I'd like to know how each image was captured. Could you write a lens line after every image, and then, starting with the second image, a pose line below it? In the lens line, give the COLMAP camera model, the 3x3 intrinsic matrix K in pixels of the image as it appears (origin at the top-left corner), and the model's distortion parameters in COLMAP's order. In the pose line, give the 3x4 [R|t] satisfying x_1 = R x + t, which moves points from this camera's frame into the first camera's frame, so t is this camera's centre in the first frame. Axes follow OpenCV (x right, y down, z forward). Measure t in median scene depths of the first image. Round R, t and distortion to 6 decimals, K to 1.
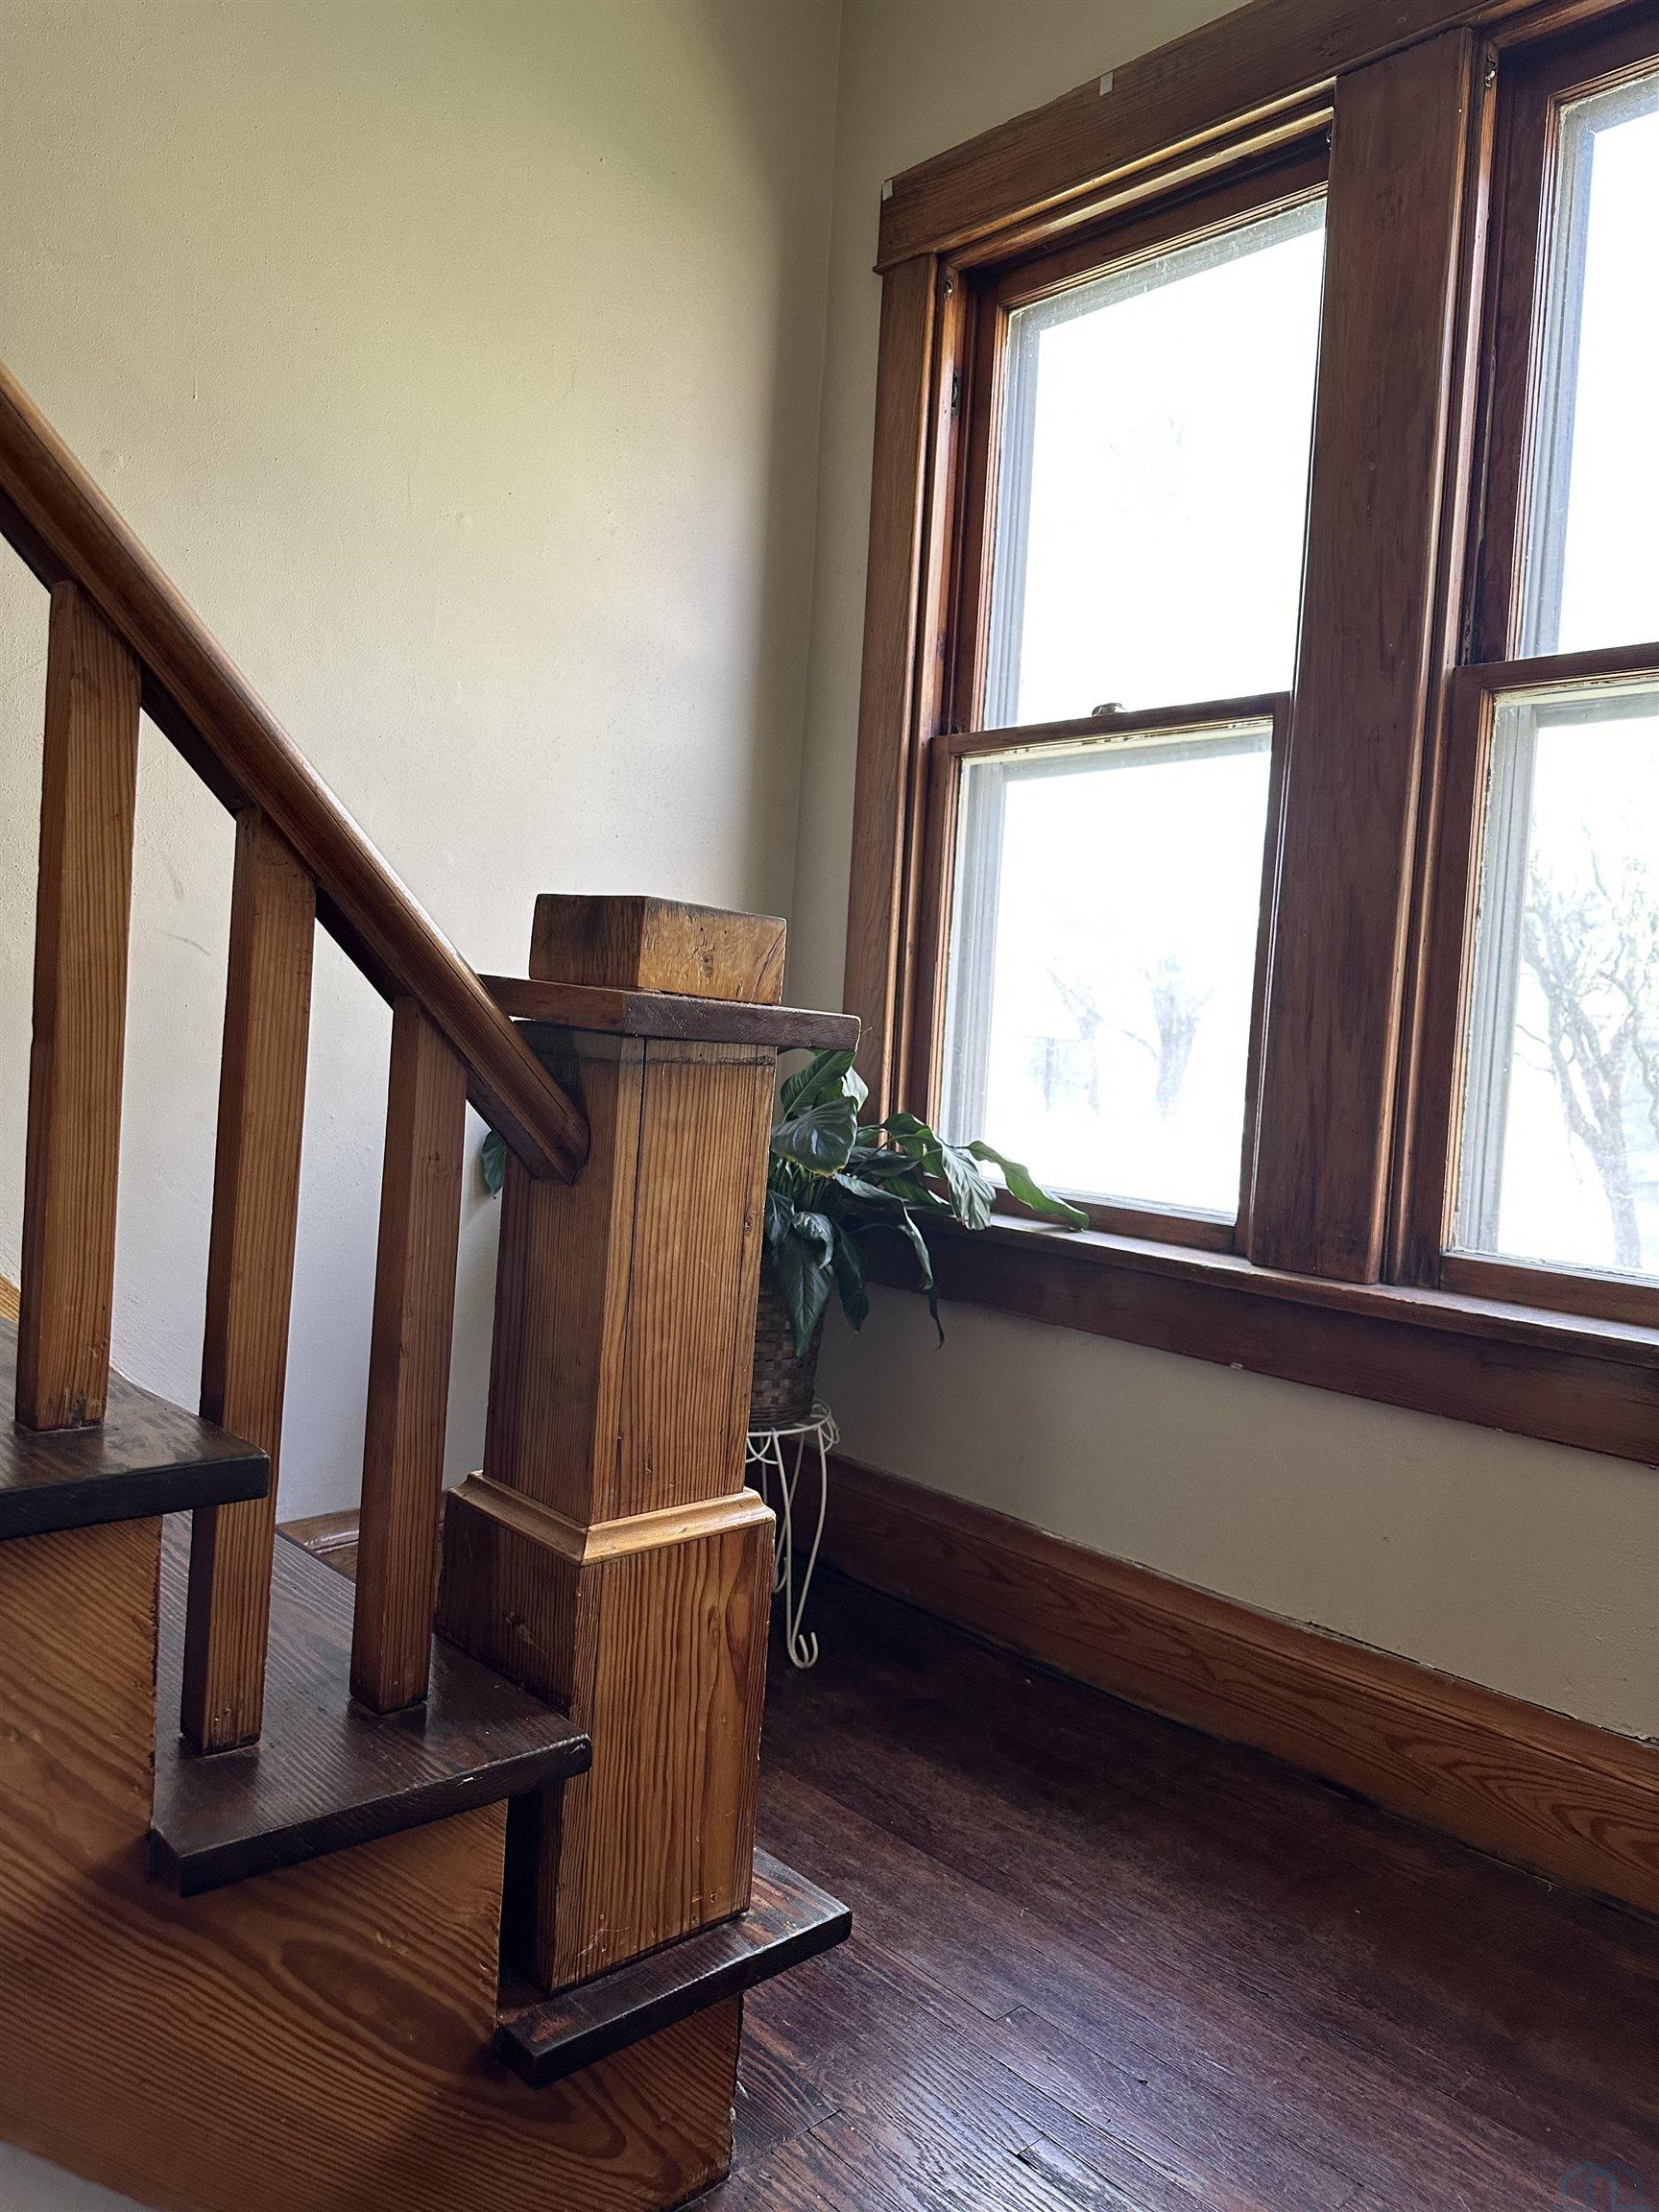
lens RADIAL K [[1555.8, 0, 845.3], [0, 1555.8, 1122.9], [0, 0, 1]] dist [0.085128, -0.101029]
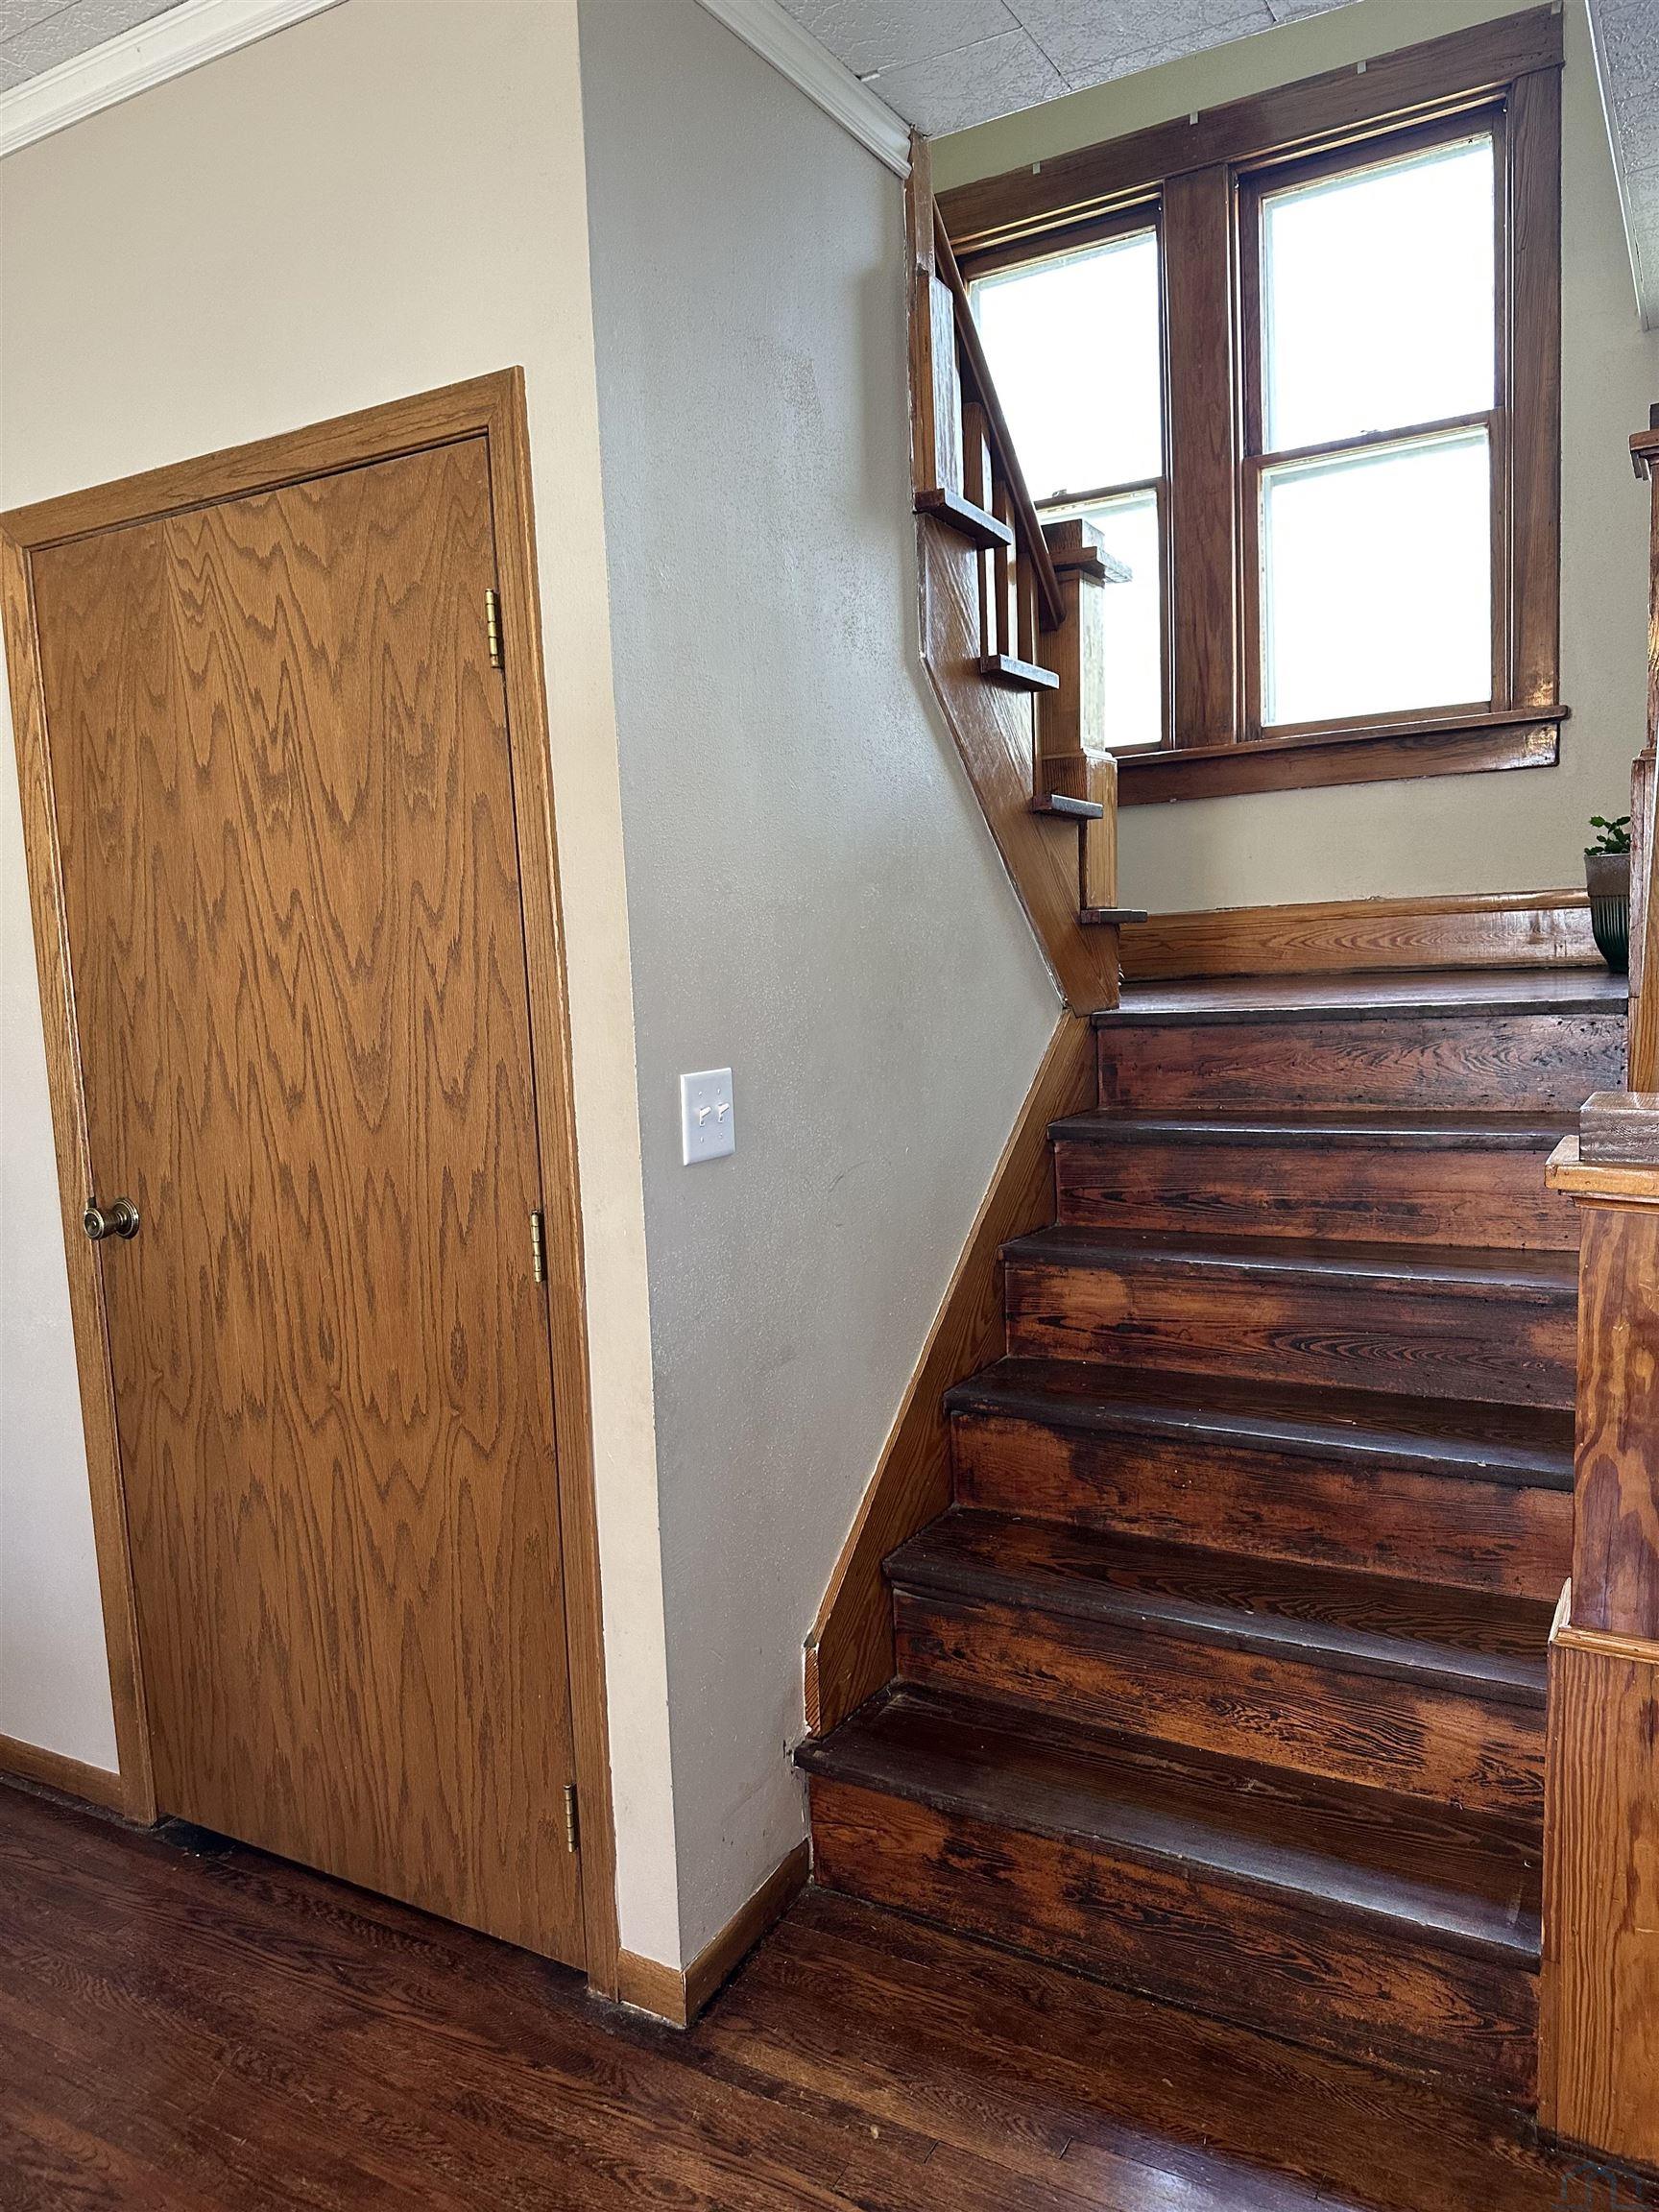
lens RADIAL K [[1541.2, 0, 843.4], [0, 1541.2, 1093.0], [0, 0, 1]] dist [0.098831, -0.125672]
pose [[0.952869, -0.122998, 0.277332, -0.856928], [0.112399, 0.992202, 0.053861, 0.408150], [-0.281794, -0.020150, 0.959263, -0.956944]]
